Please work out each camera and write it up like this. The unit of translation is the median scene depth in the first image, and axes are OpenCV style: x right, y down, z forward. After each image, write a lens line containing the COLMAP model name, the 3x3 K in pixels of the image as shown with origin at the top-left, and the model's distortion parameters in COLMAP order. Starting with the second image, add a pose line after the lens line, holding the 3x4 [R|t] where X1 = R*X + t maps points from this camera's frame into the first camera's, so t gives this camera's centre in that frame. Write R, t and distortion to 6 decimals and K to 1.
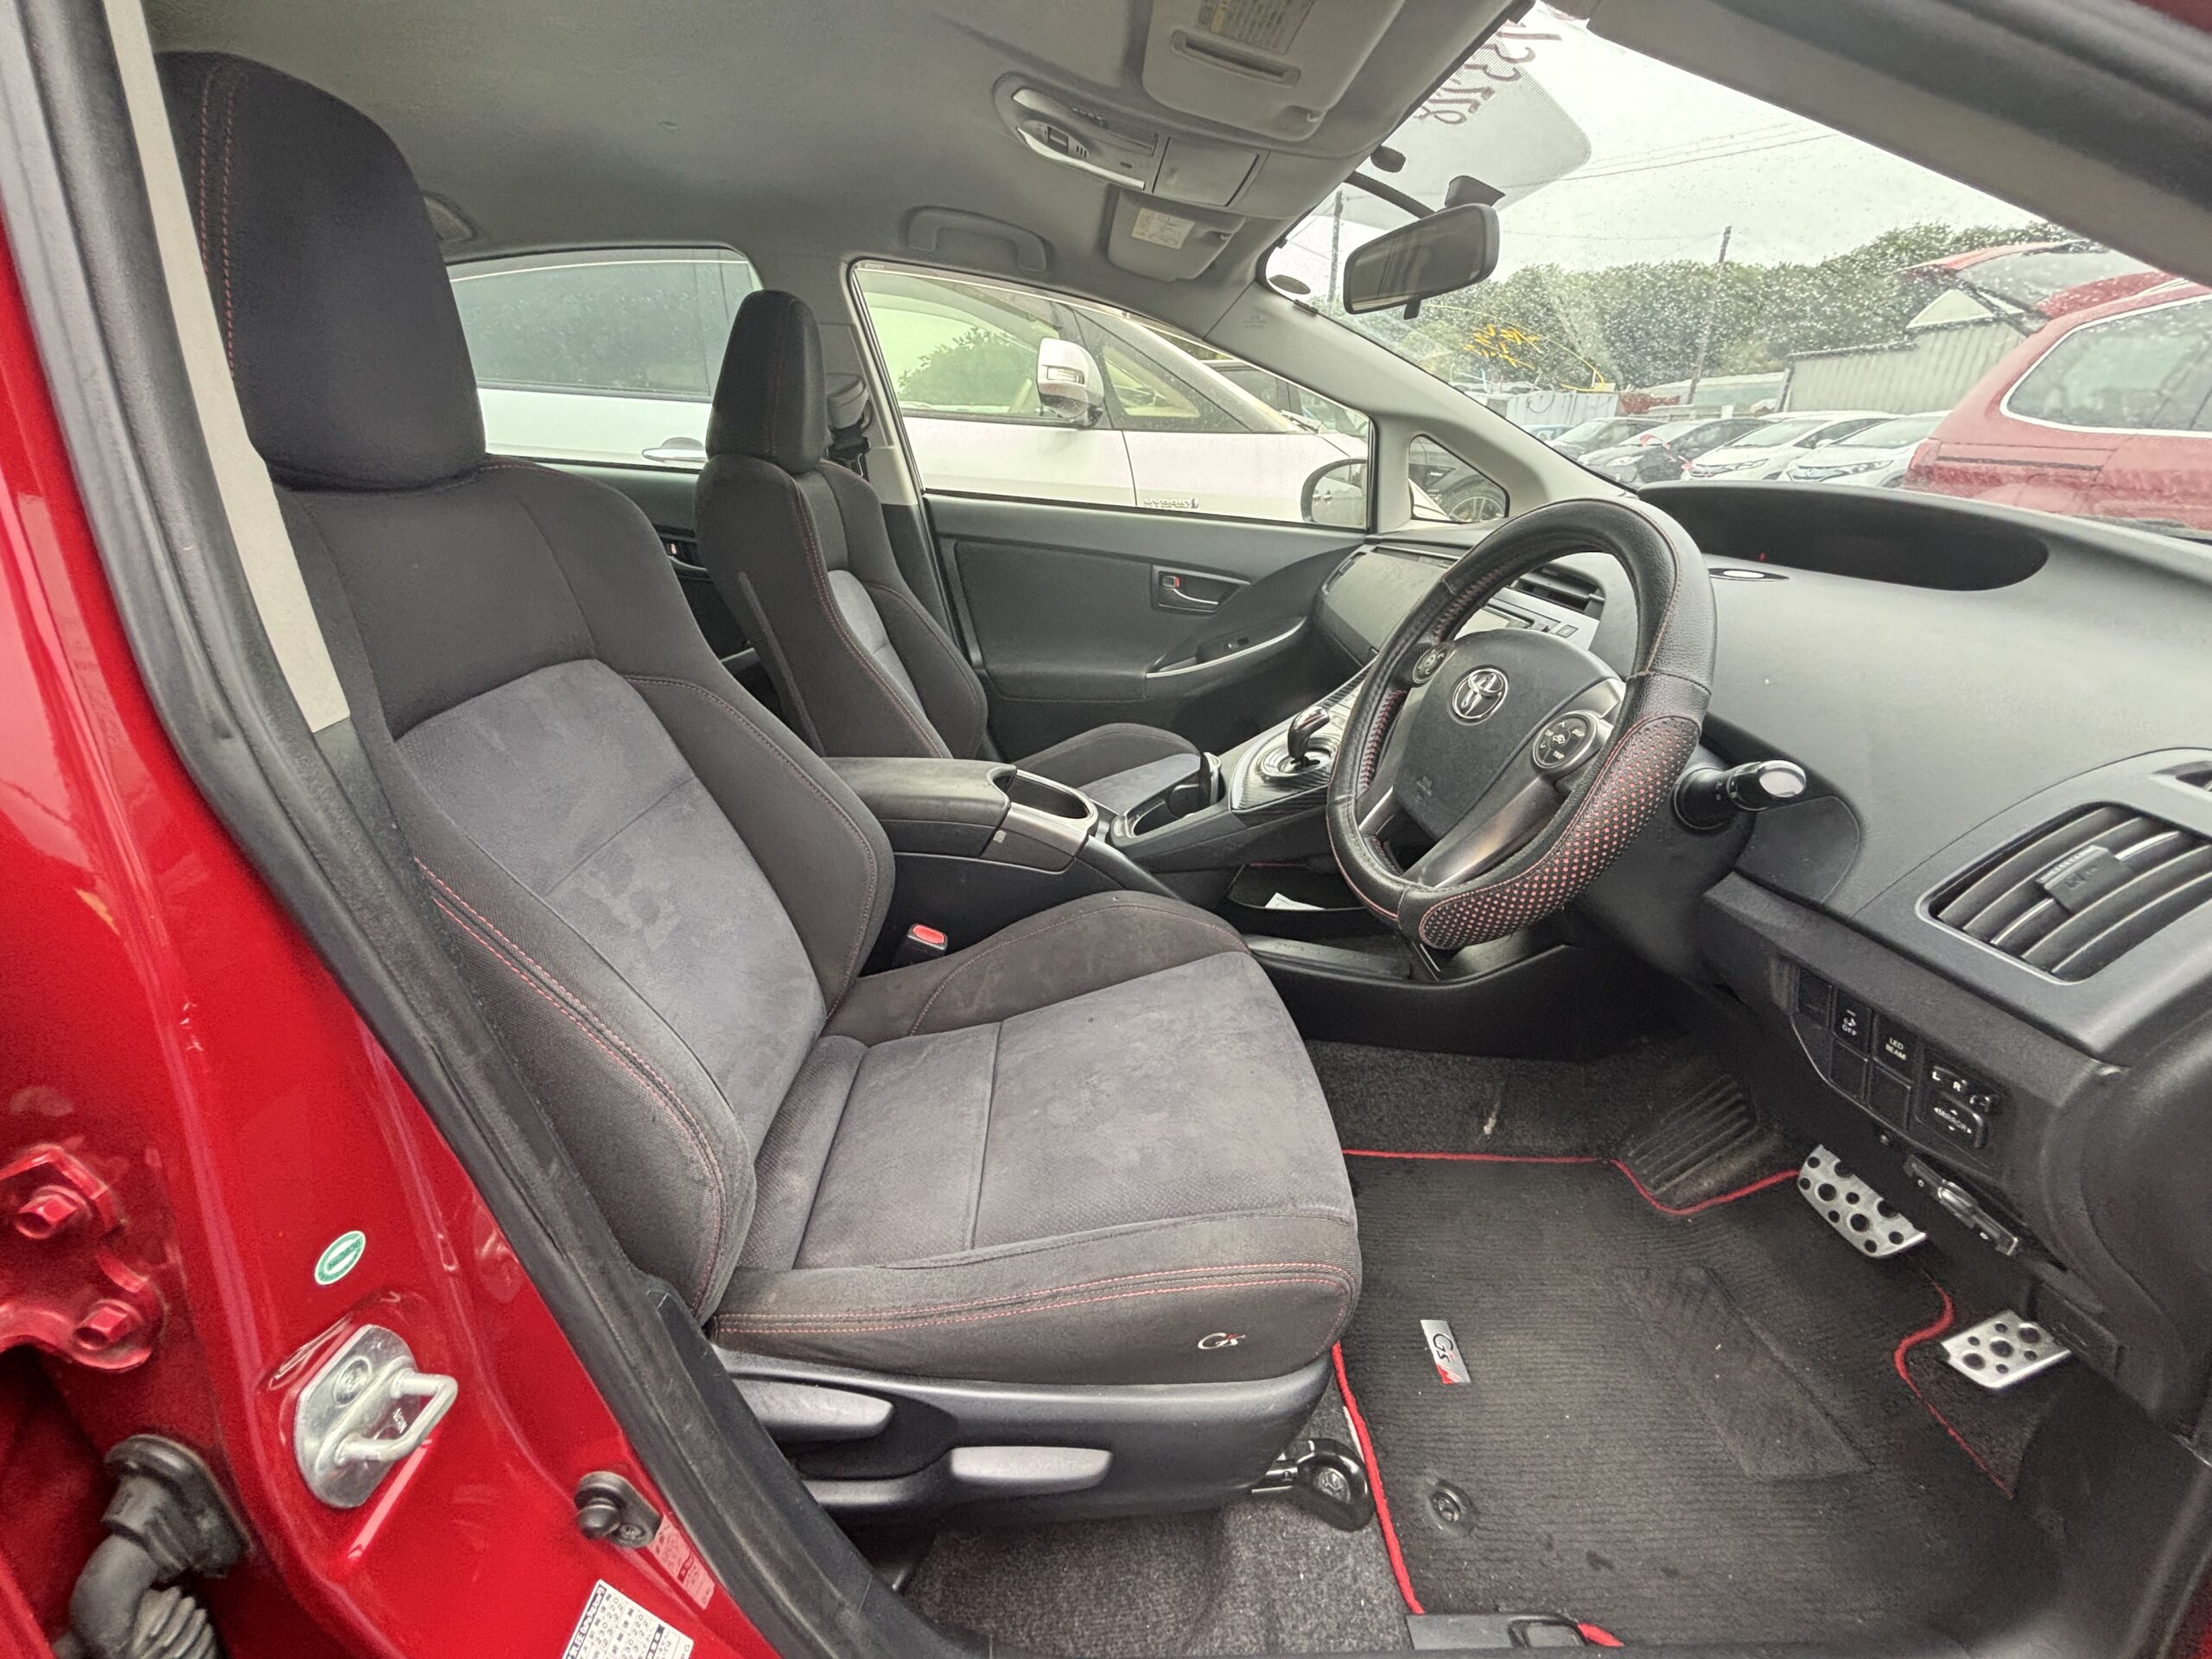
lens RADIAL K [[874.7, 0, 1106.0], [0, 874.7, 829.5], [0, 0, 1]] dist [0.000308, -0.003943]
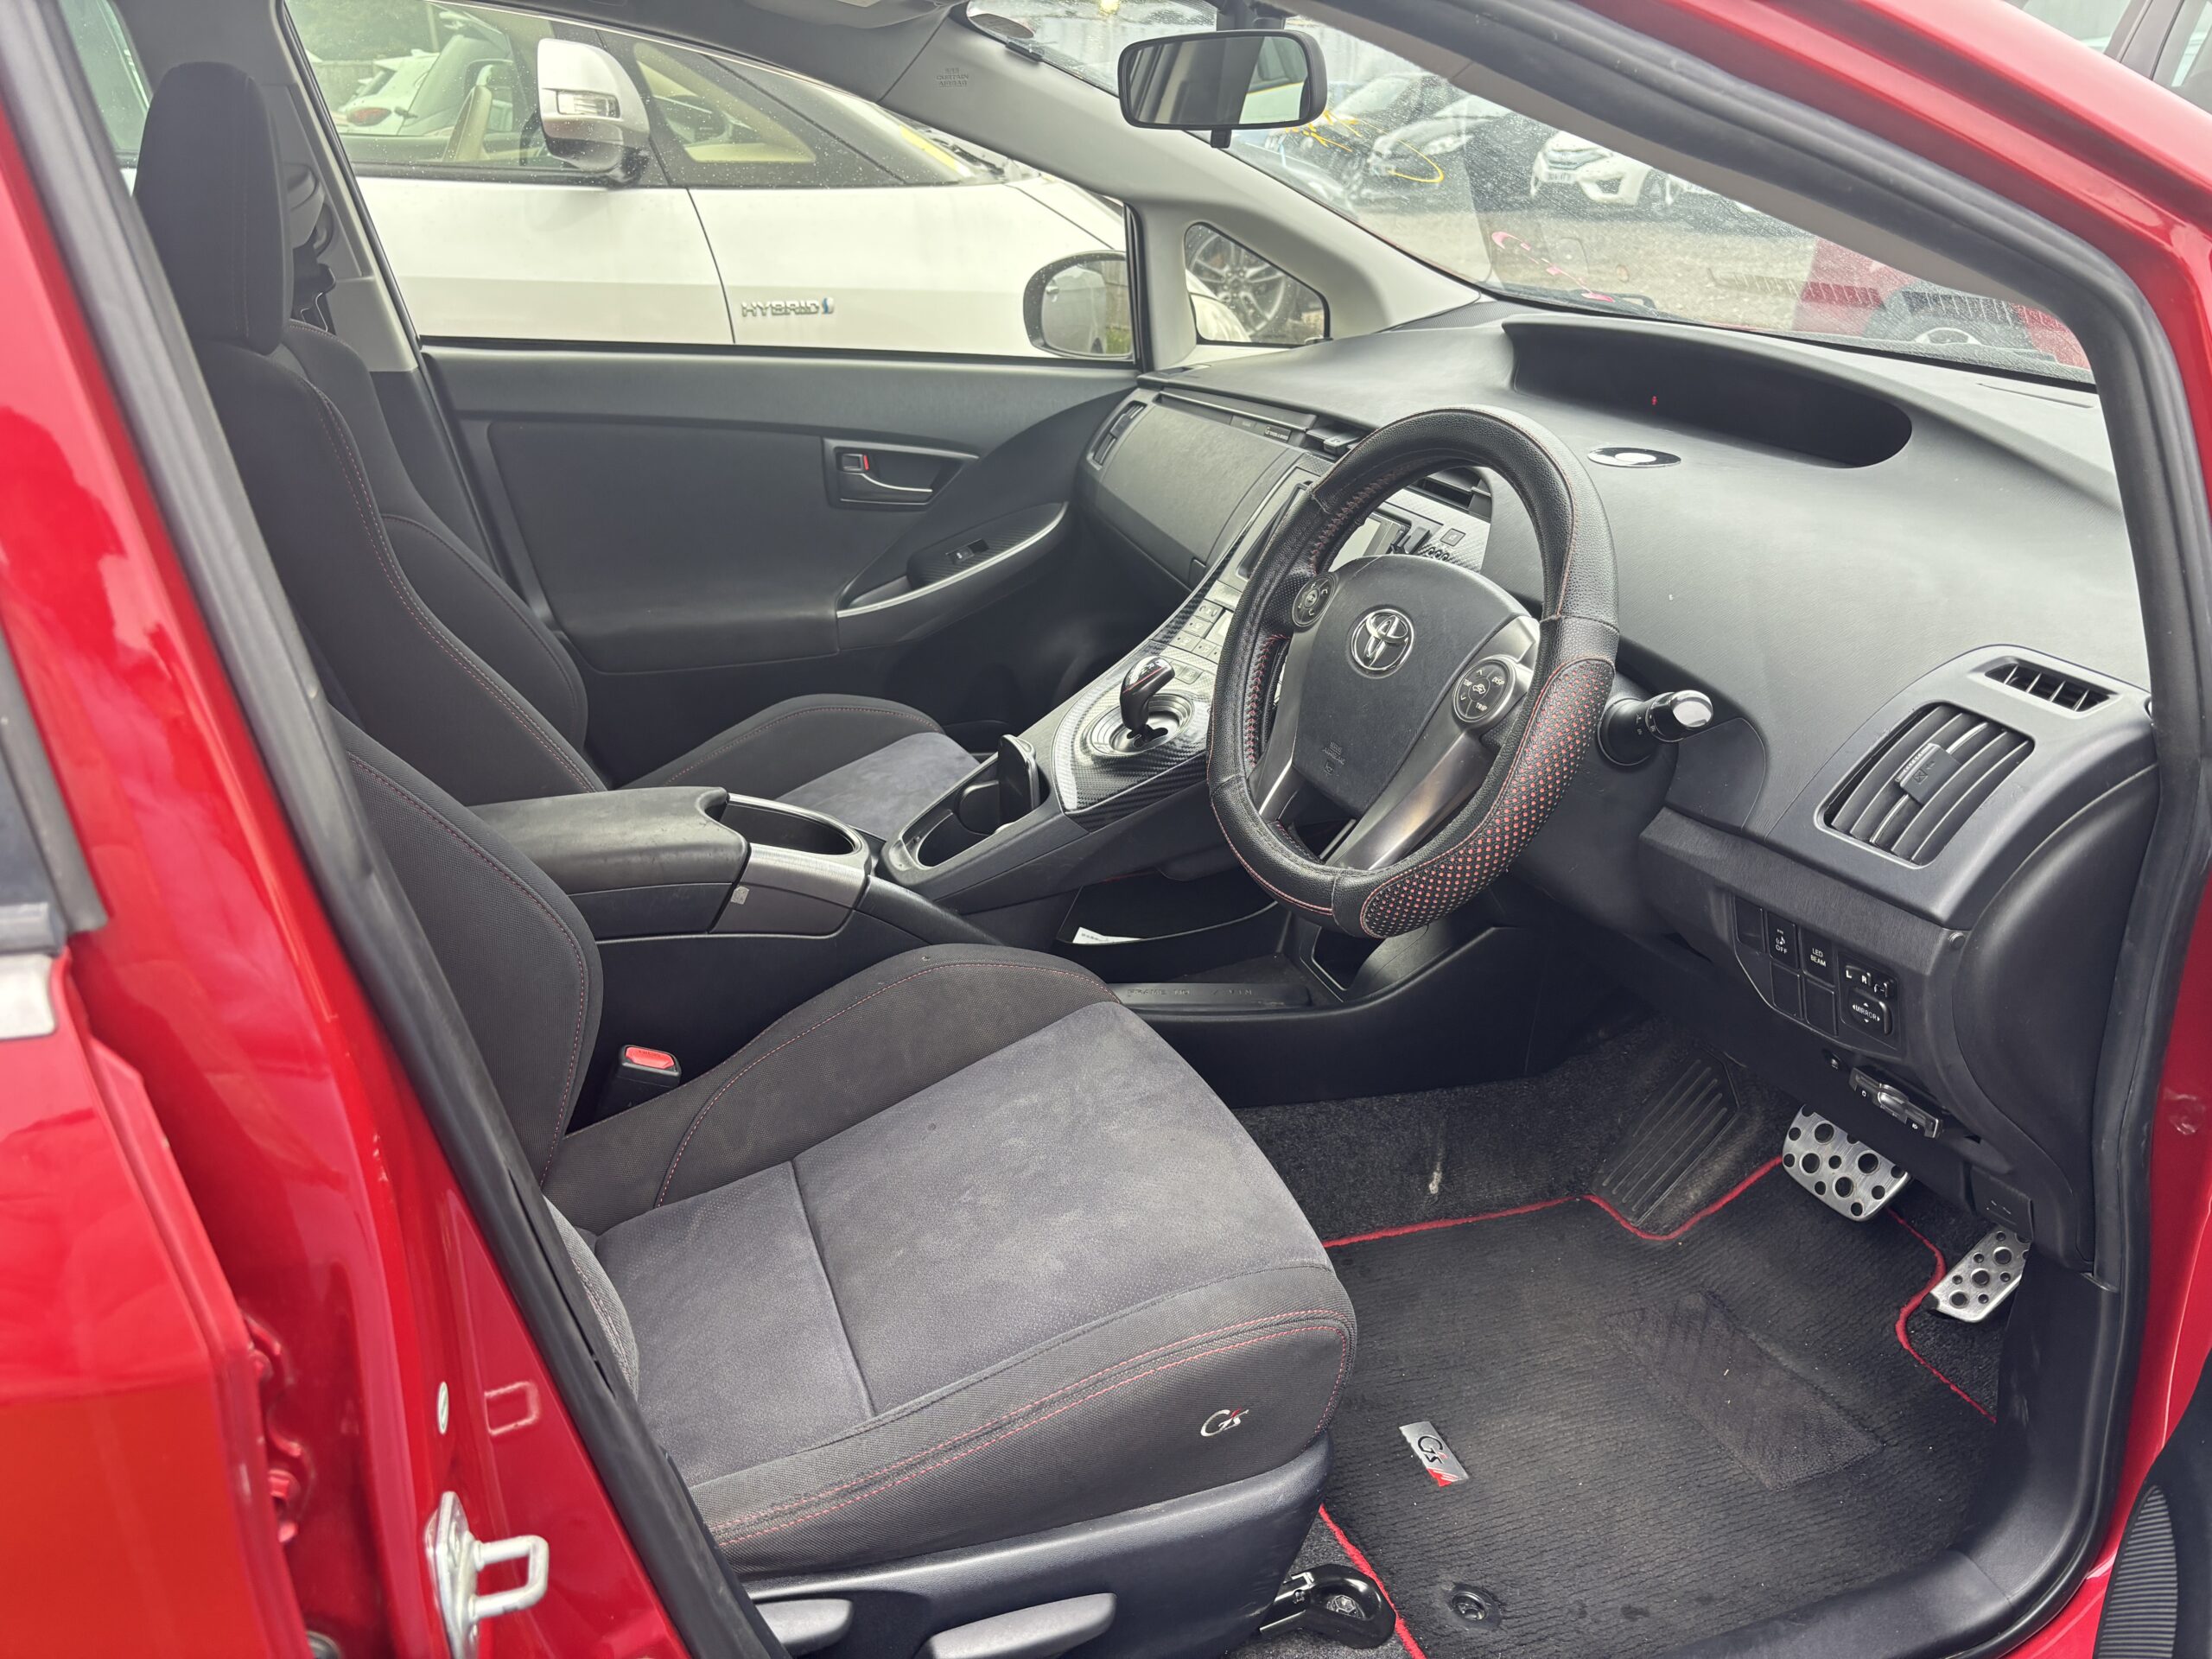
lens RADIAL K [[1702.3, 0, 1104.4], [0, 1702.3, 871.2], [0, 0, 1]] dist [0.066516, -0.169527]
pose [[0.948069, -0.140661, 0.285270, -0.281507], [0.136654, 0.990035, 0.034008, -0.020650], [-0.287211, 0.006741, 0.957844, -0.431034]]
